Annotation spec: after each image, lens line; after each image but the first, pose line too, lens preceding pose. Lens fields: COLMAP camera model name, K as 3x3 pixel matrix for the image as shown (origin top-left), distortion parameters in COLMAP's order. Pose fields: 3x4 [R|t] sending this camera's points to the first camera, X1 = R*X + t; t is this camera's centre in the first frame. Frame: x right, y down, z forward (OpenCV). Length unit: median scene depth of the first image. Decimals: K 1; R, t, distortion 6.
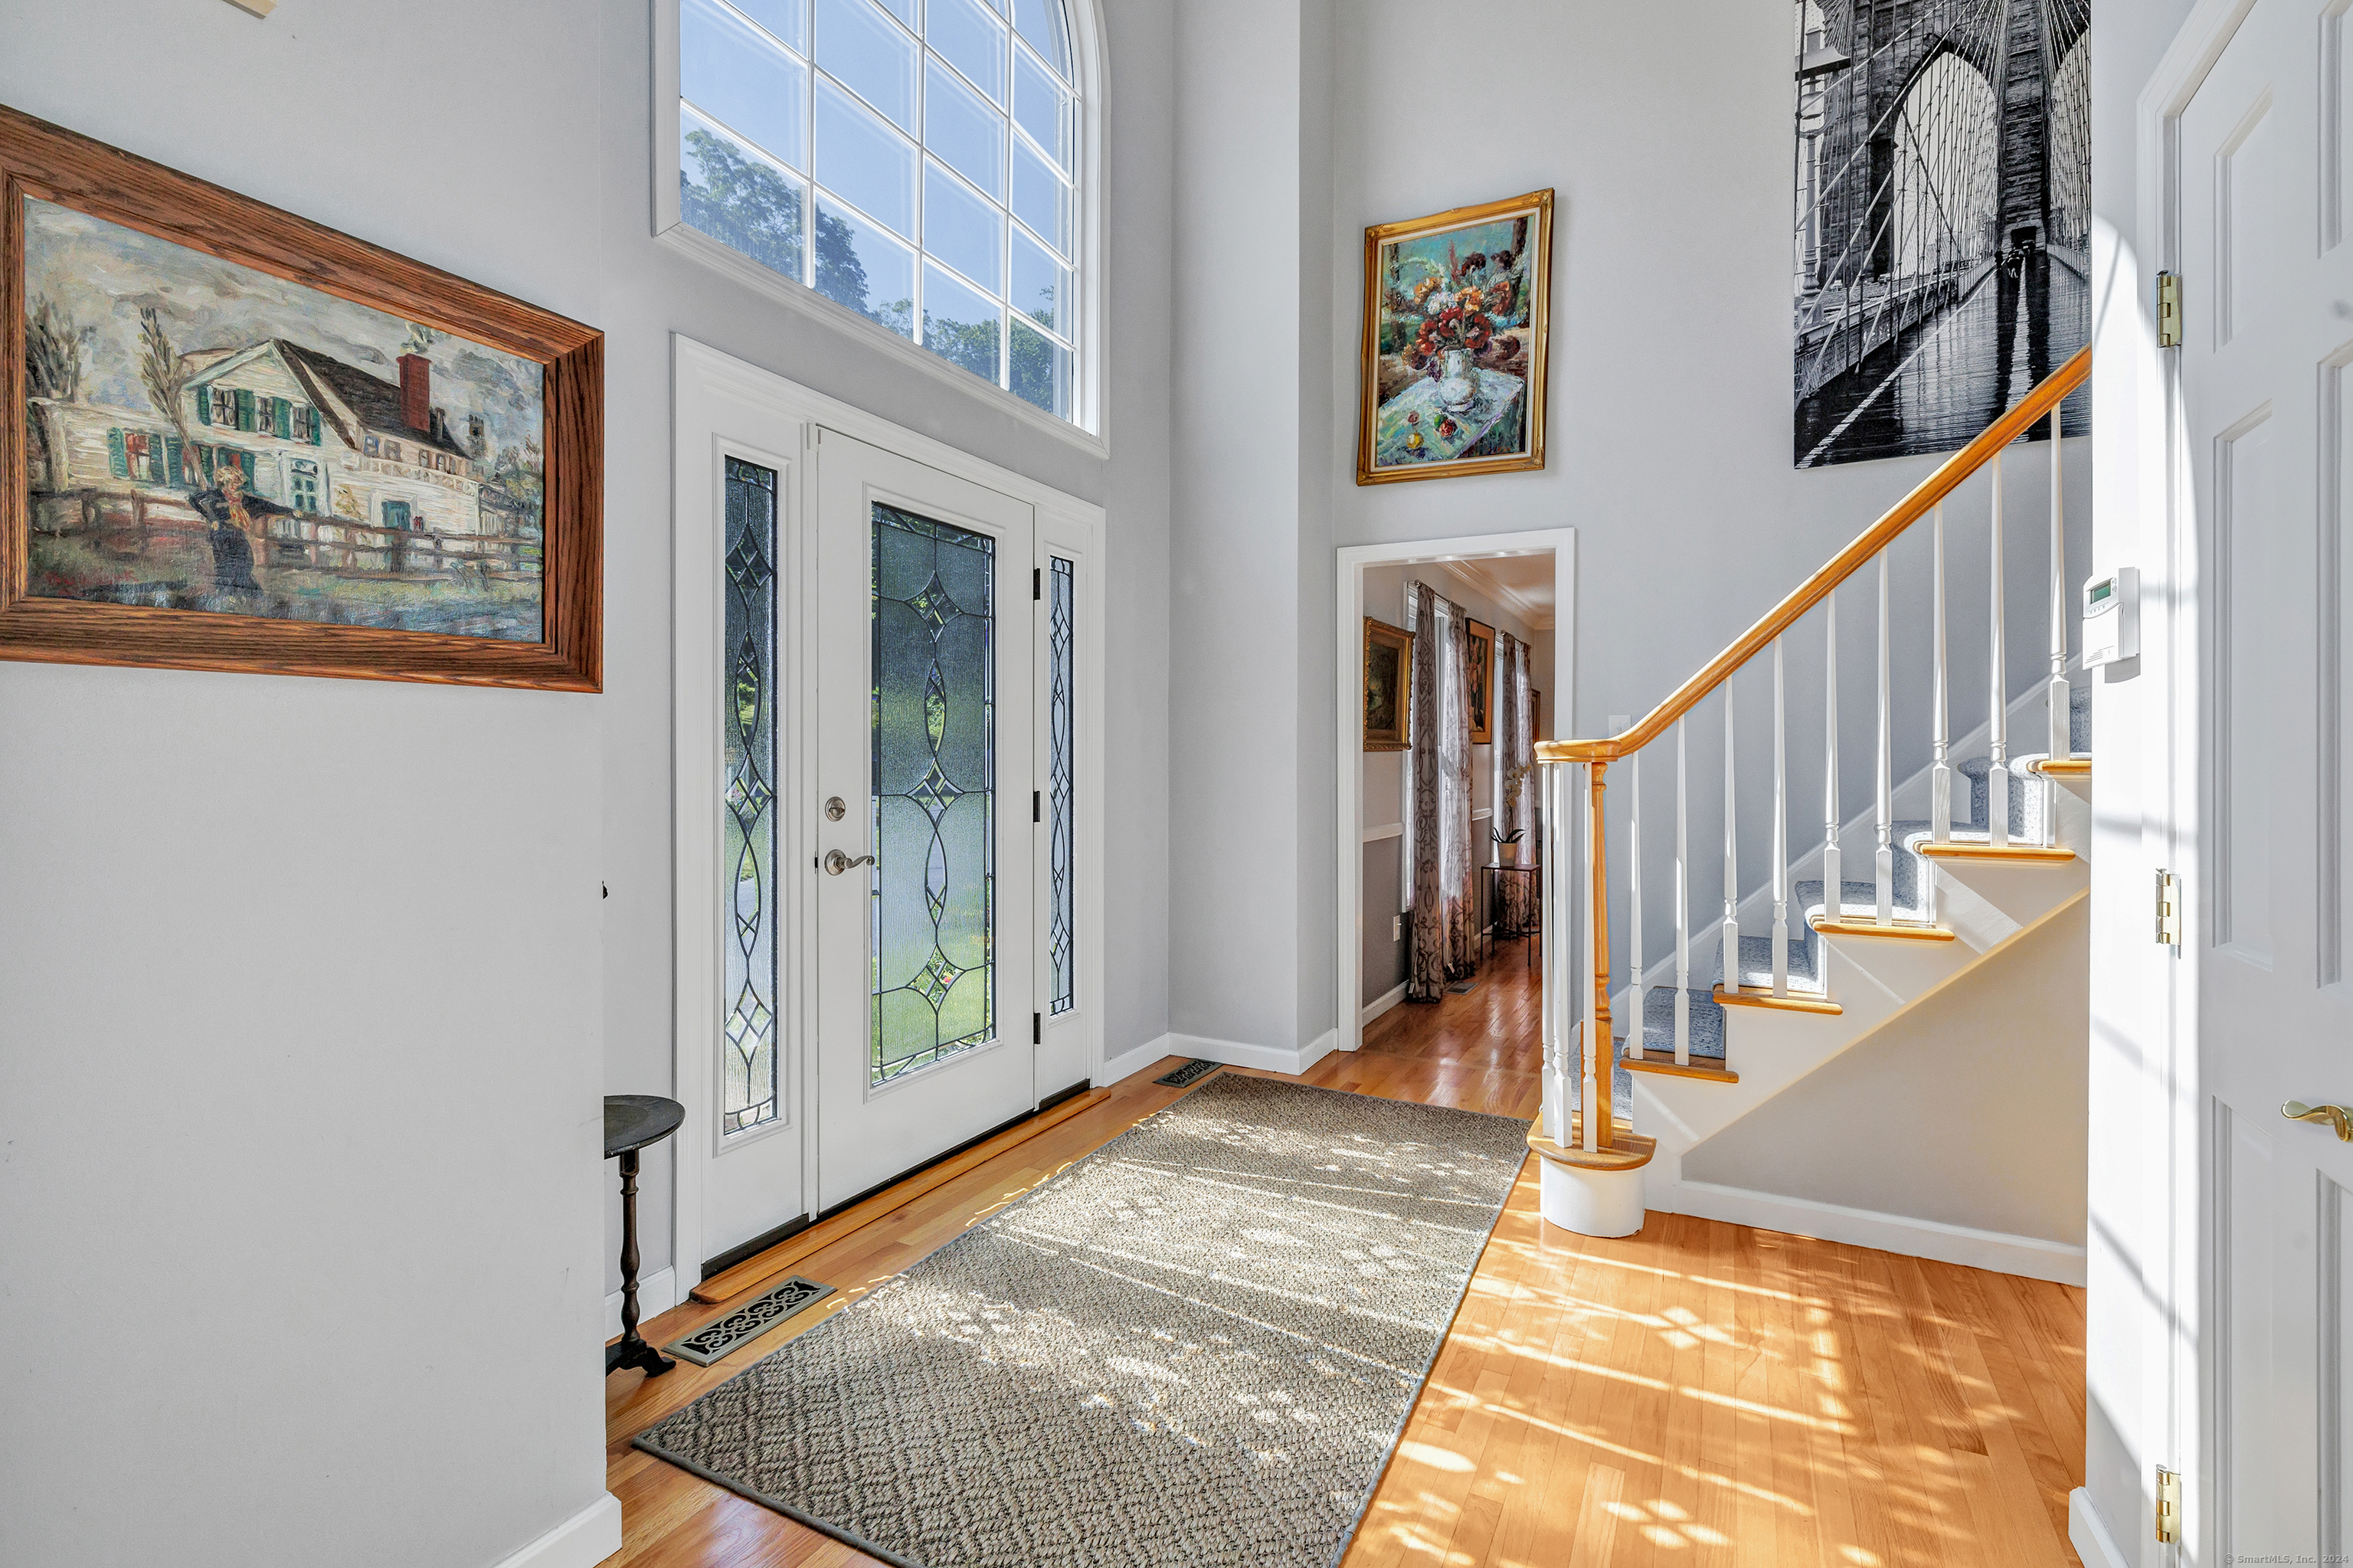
lens RADIAL K [[1026.2, 0, 1182.9], [0, 1026.2, 765.7], [0, 0, 1]] dist [0.001534, 0.000040]
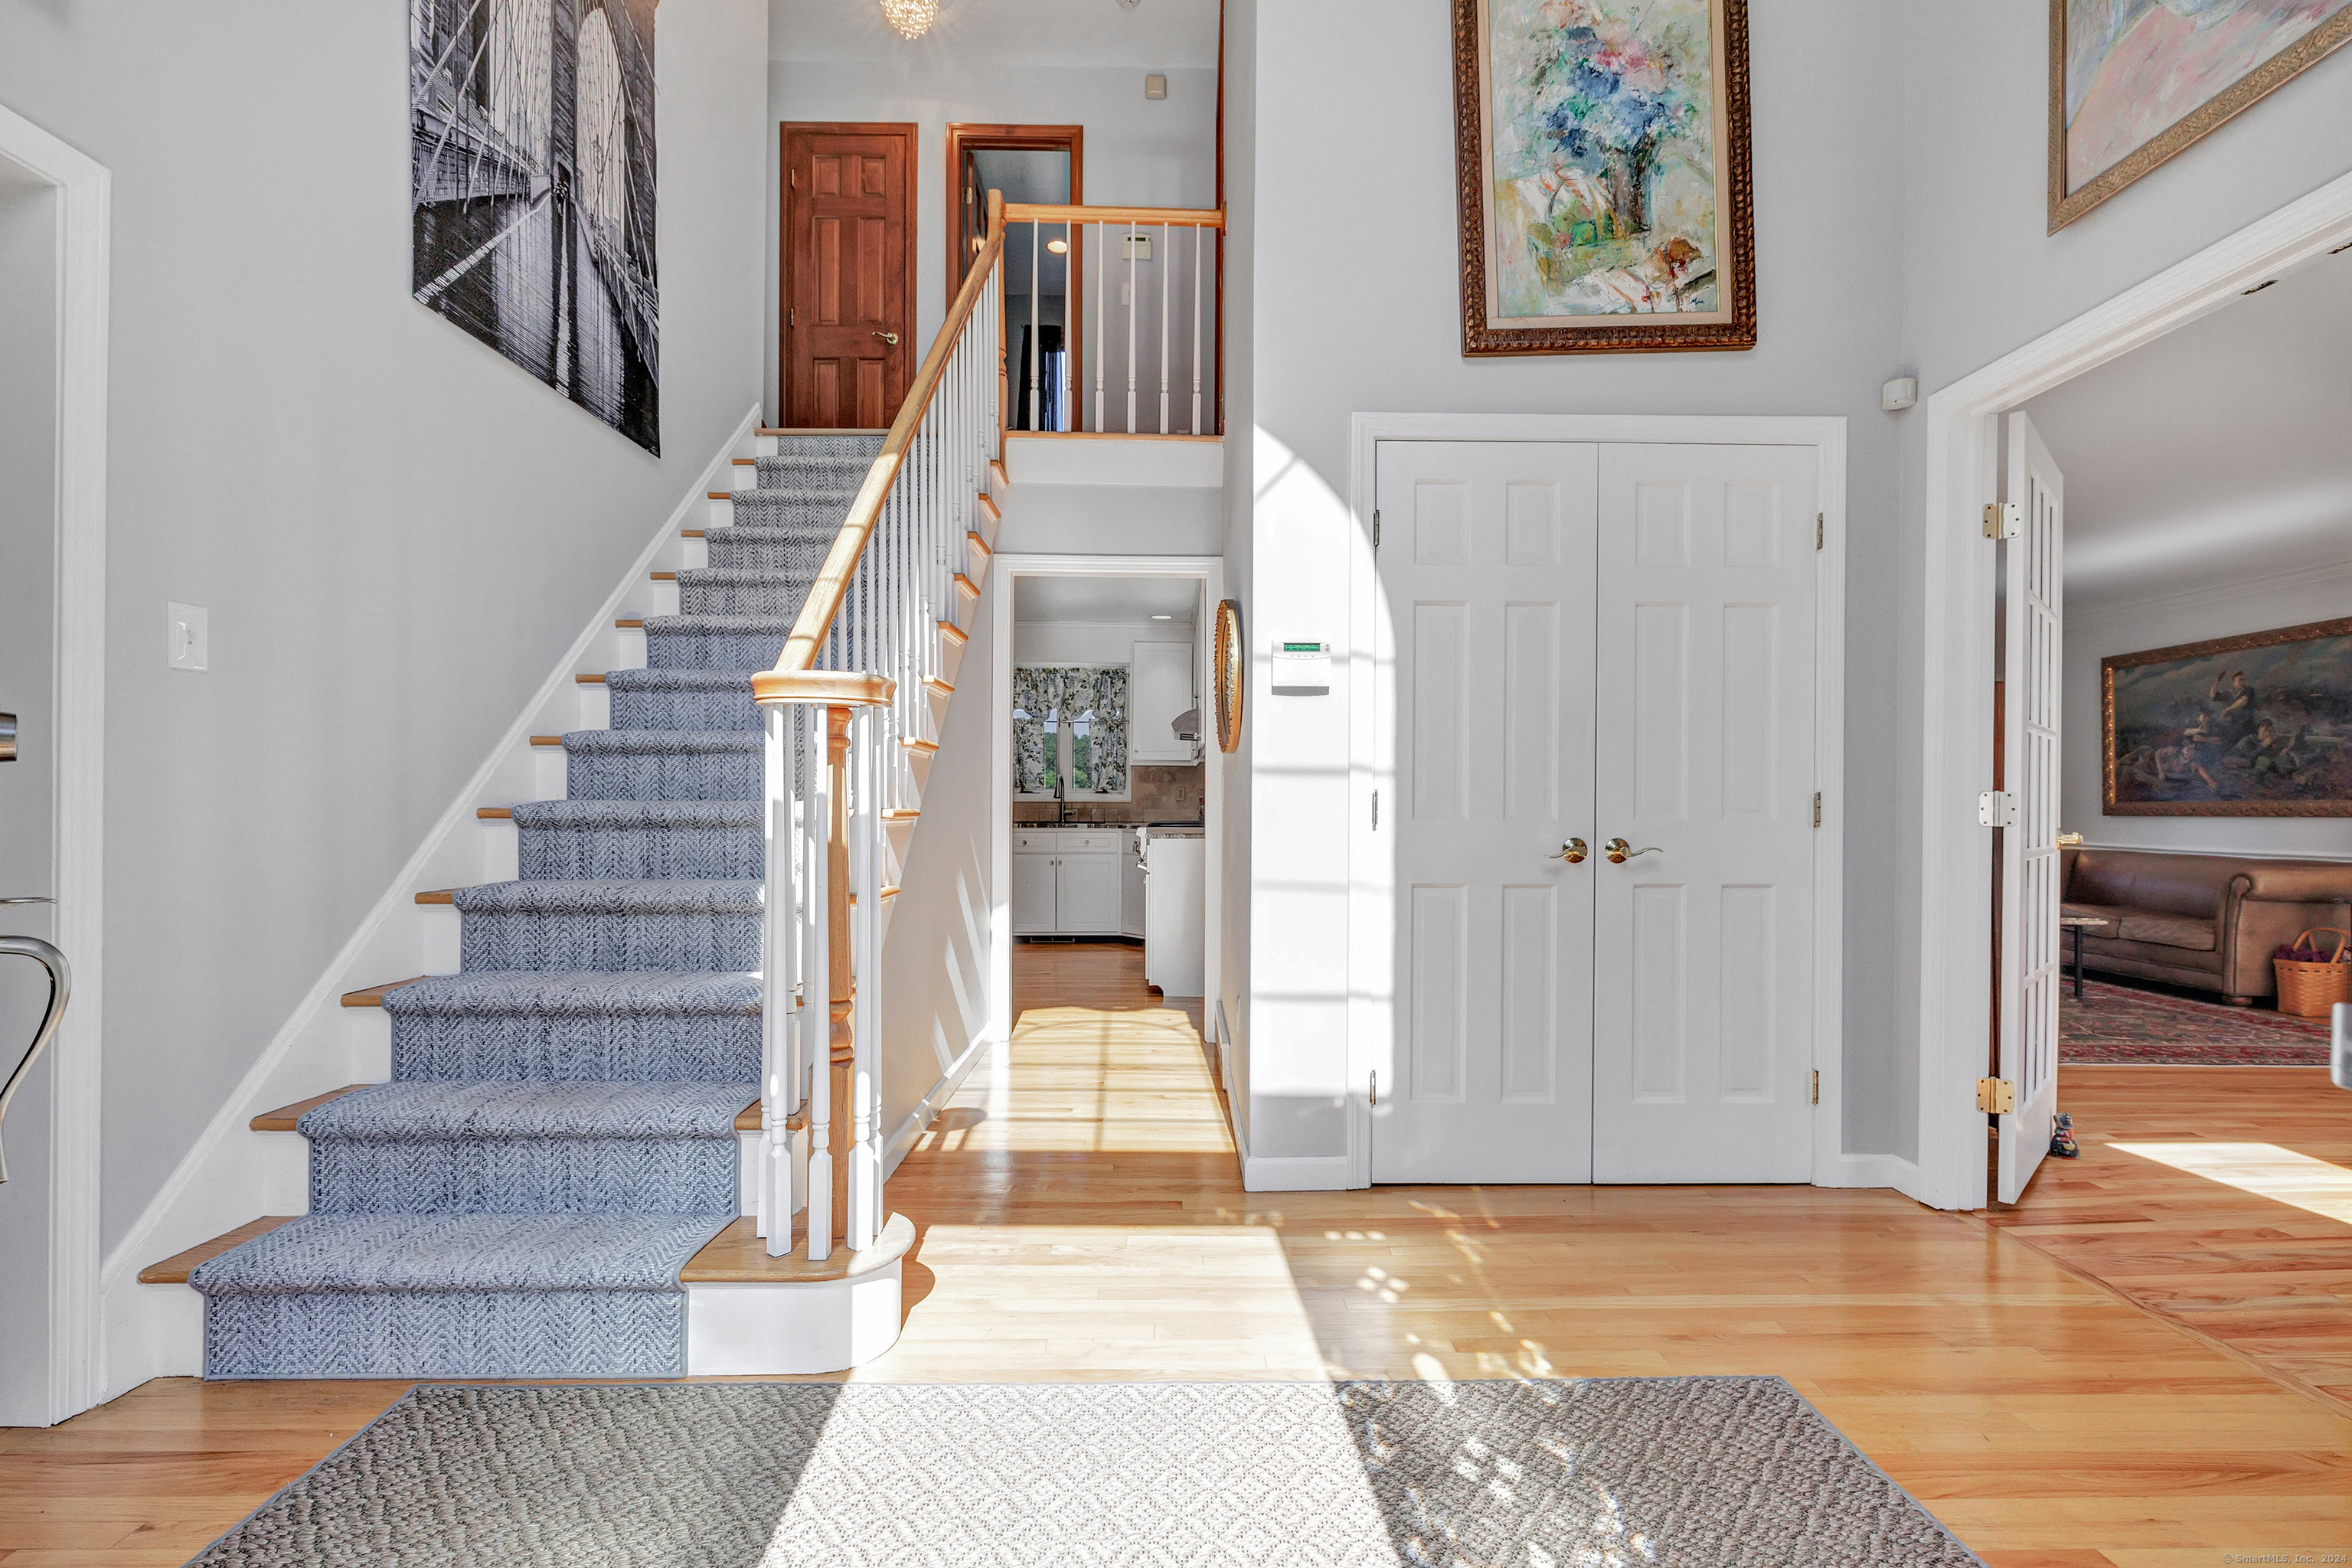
lens RADIAL K [[1120.6, 0, 1176.5], [0, 1120.6, 807.6], [0, 0, 1]] dist [0.002277, 0.000128]
pose [[-0.499266, -0.004284, 0.866438, -0.343788], [-0.003423, 0.999990, 0.002972, 0.054873], [-0.866442, -0.001482, -0.499276, 1.011988]]
